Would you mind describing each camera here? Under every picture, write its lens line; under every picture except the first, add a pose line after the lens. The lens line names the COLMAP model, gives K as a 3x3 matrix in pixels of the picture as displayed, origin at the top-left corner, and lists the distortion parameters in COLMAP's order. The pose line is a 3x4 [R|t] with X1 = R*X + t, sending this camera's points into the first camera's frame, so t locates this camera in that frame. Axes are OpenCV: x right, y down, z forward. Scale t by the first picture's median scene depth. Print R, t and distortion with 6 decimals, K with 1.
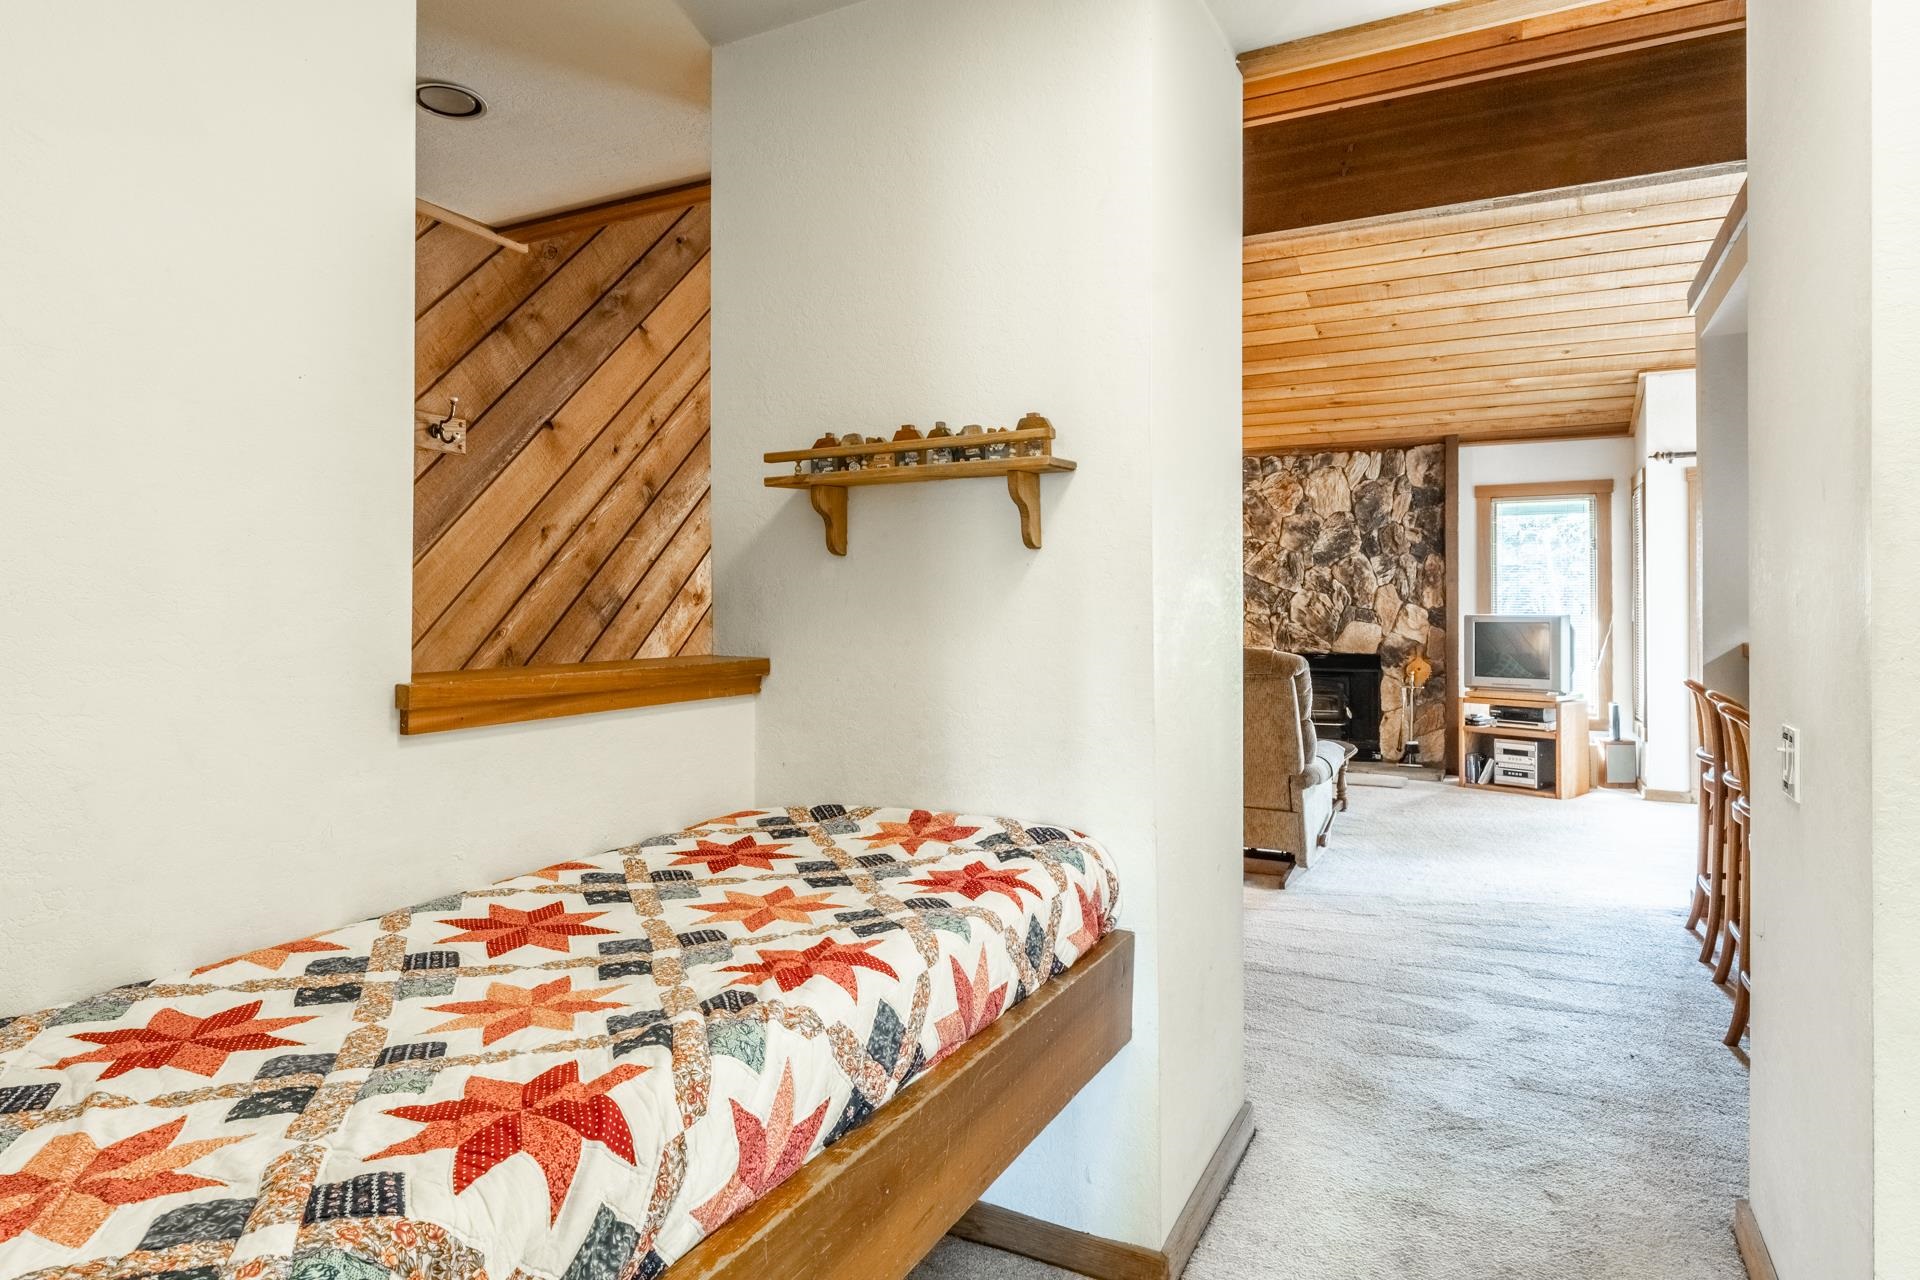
lens RADIAL K [[1105.4, 0, 950.7], [0, 1105.4, 600.1], [0, 0, 1]] dist [-0.000617, -0.000378]
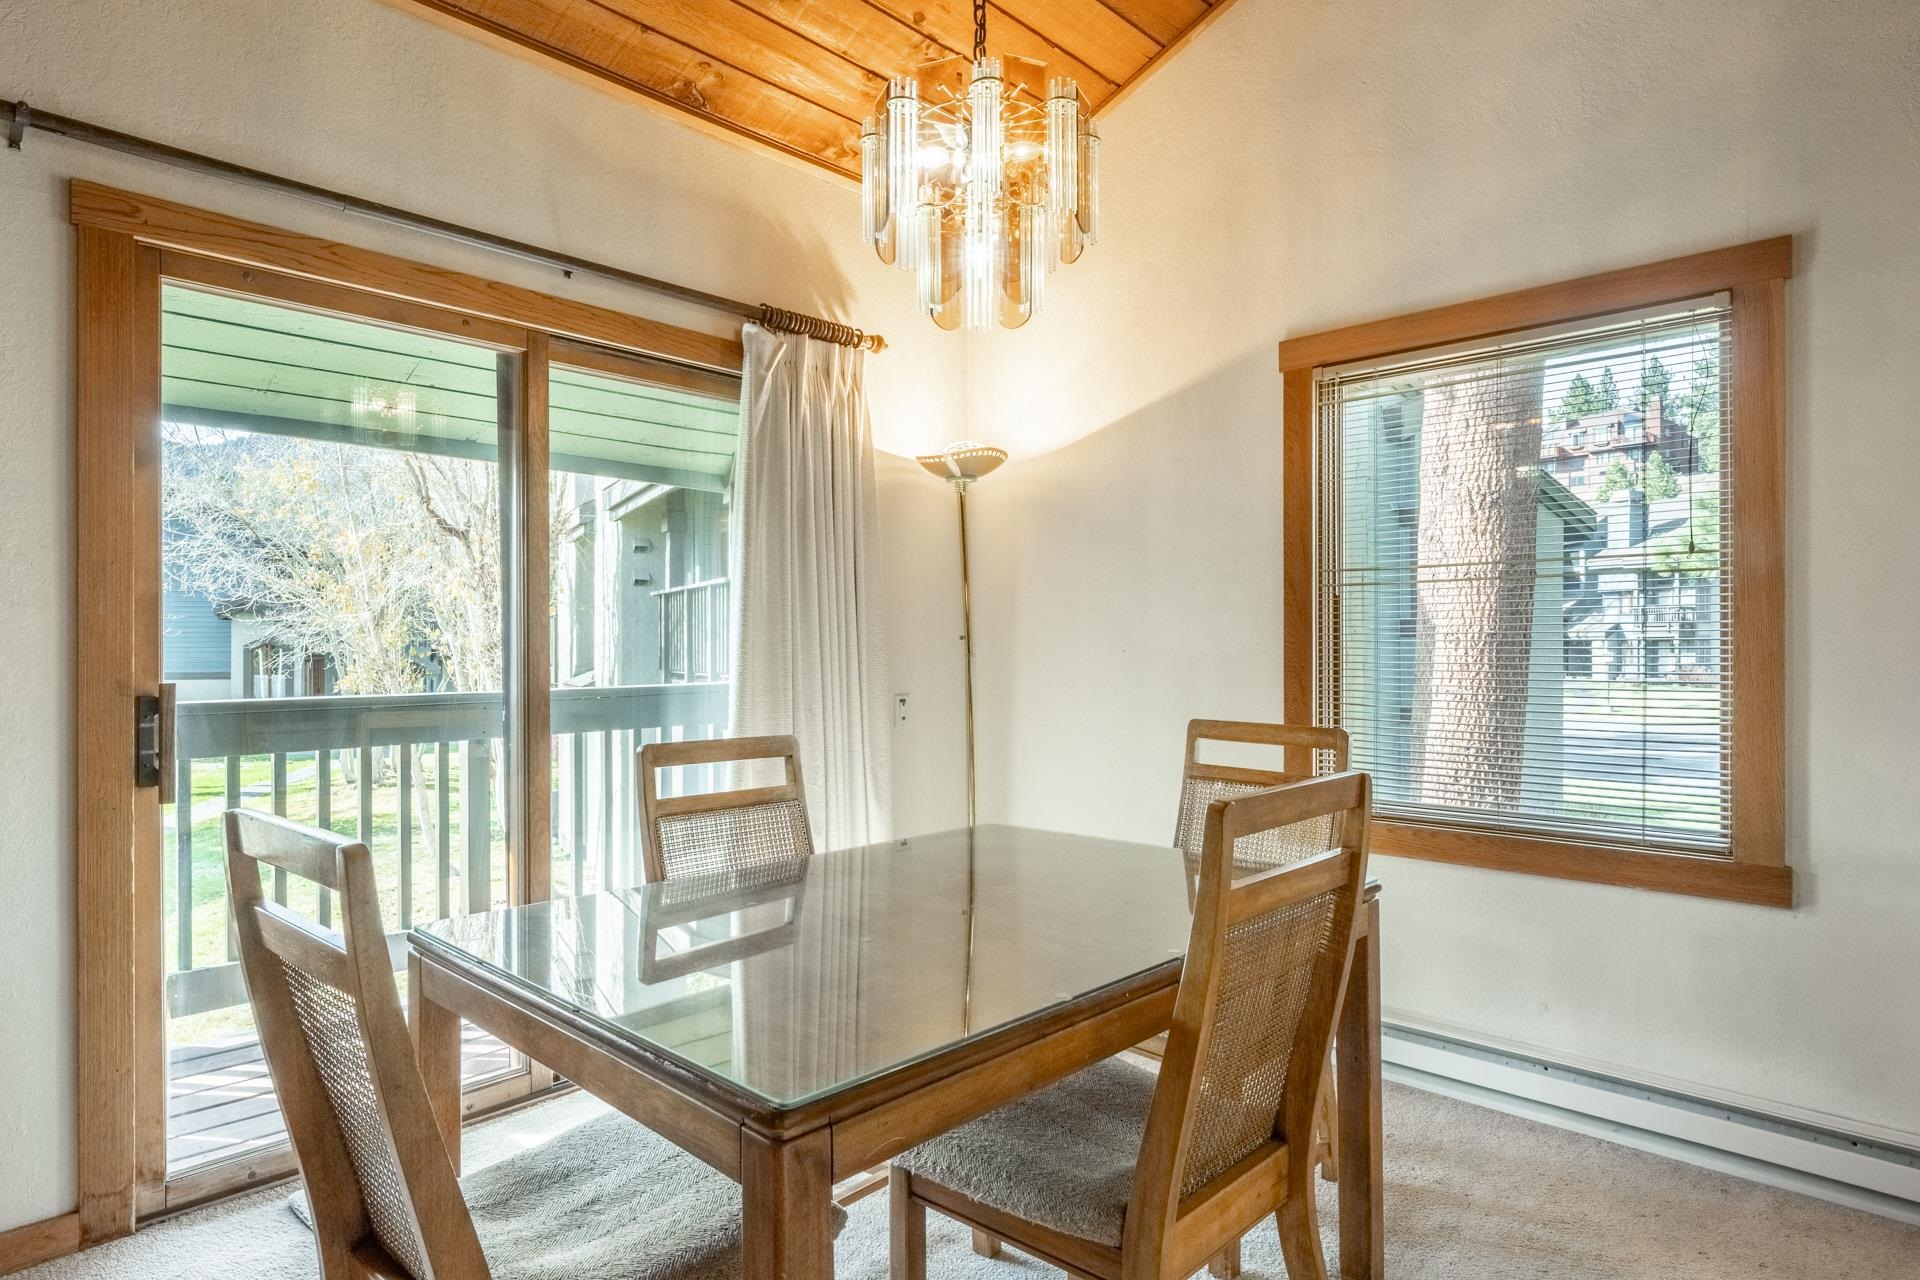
lens RADIAL K [[1083.5, 0, 937.3], [0, 1083.5, 658.0], [0, 0, 1]] dist [-0.001519, -0.000424]
pose [[0.280804, -0.009161, 0.959721, 0.359110], [-0.005940, 0.999919, 0.011283, 0.009005], [-0.959747, -0.008869, 0.280727, 0.553909]]
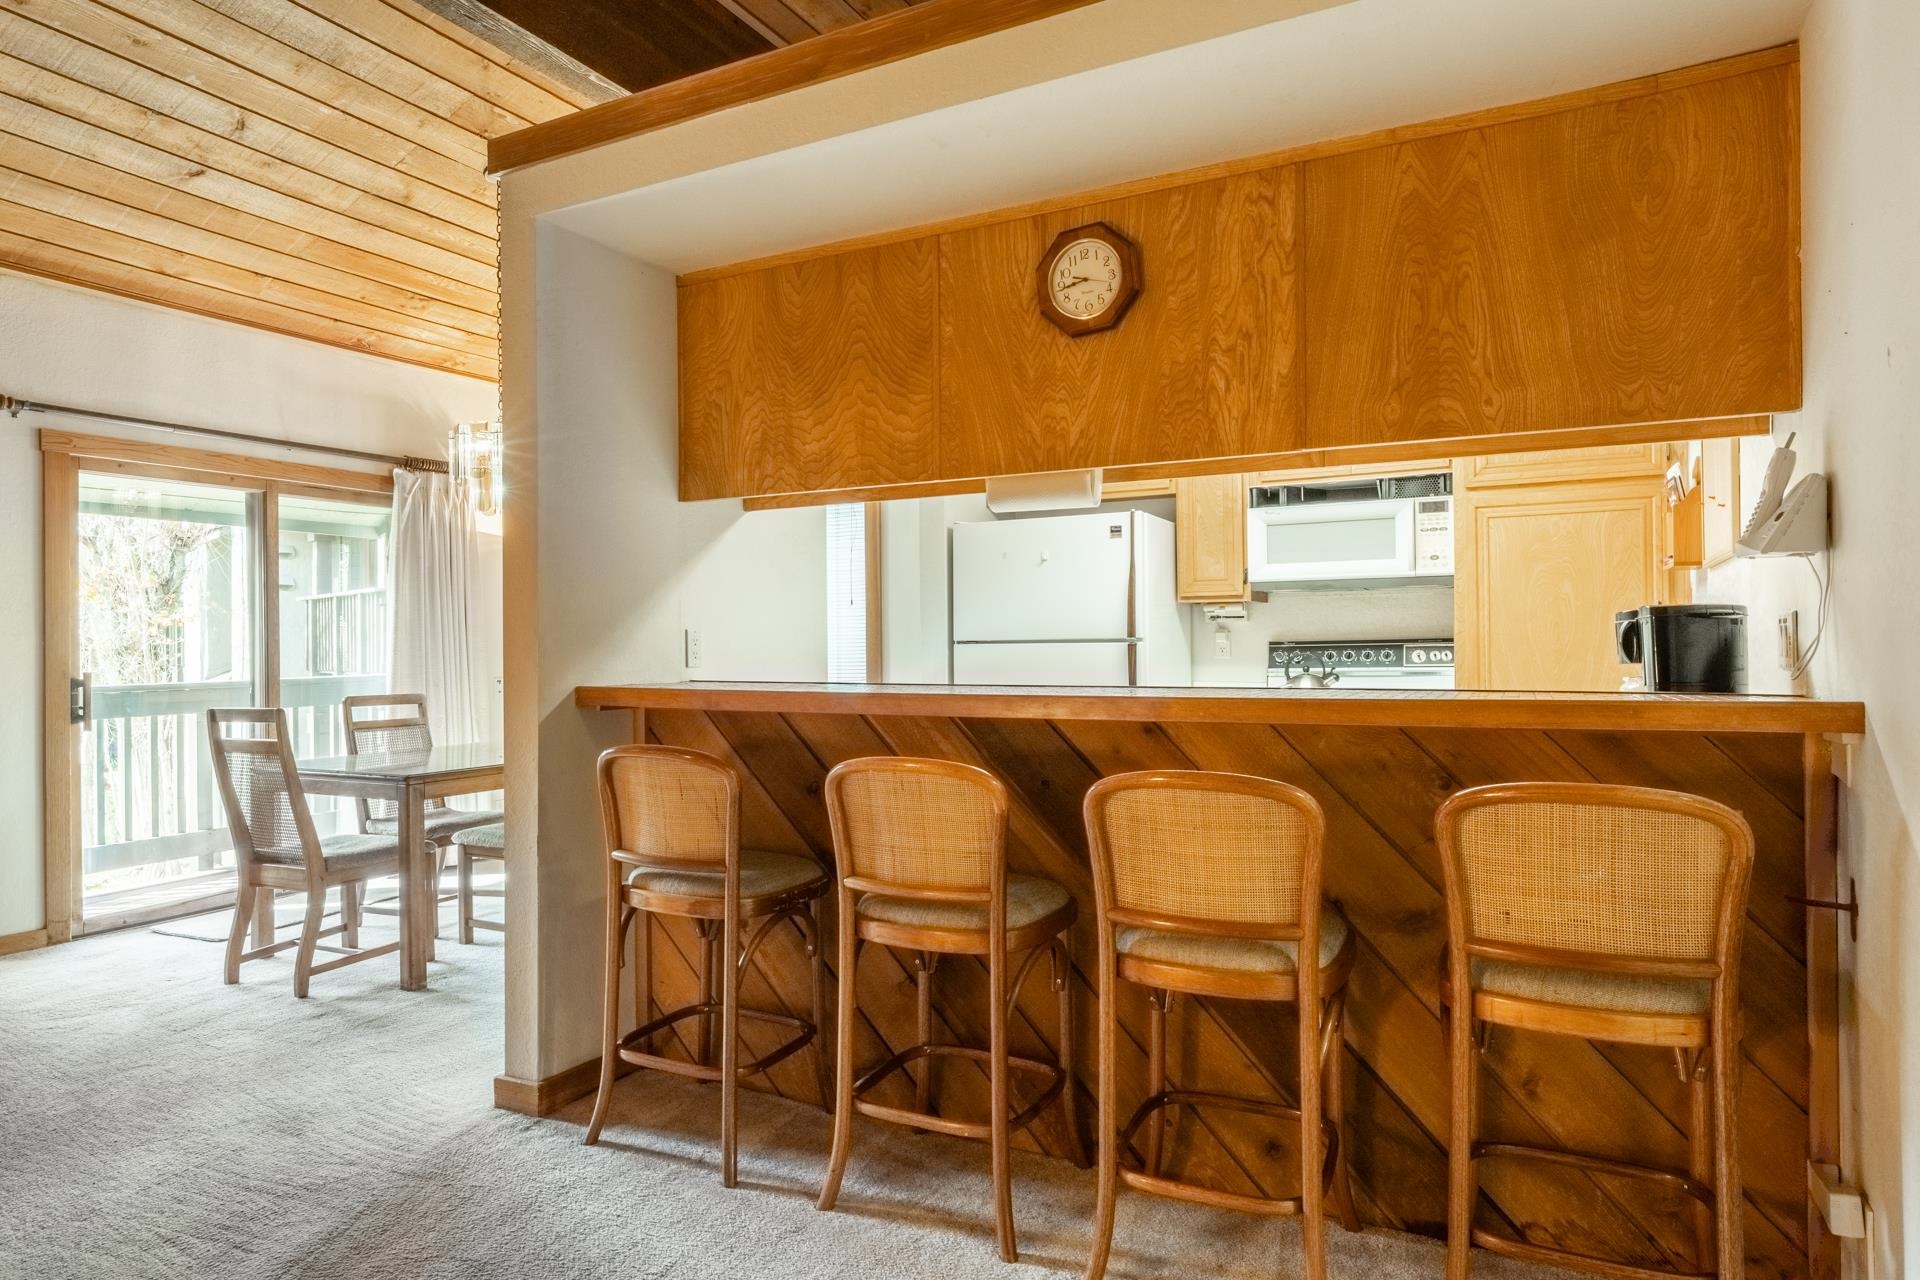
lens RADIAL K [[1122.6, 0, 926.6], [0, 1122.6, 636.7], [0, 0, 1]] dist [0.001149, -0.000658]
pose [[0.016093, 0.005439, 0.999856, 0.011720], [0.003035, 0.999980, -0.005489, 0.006077], [-0.999866, 0.003122, 0.016076, 0.384030]]
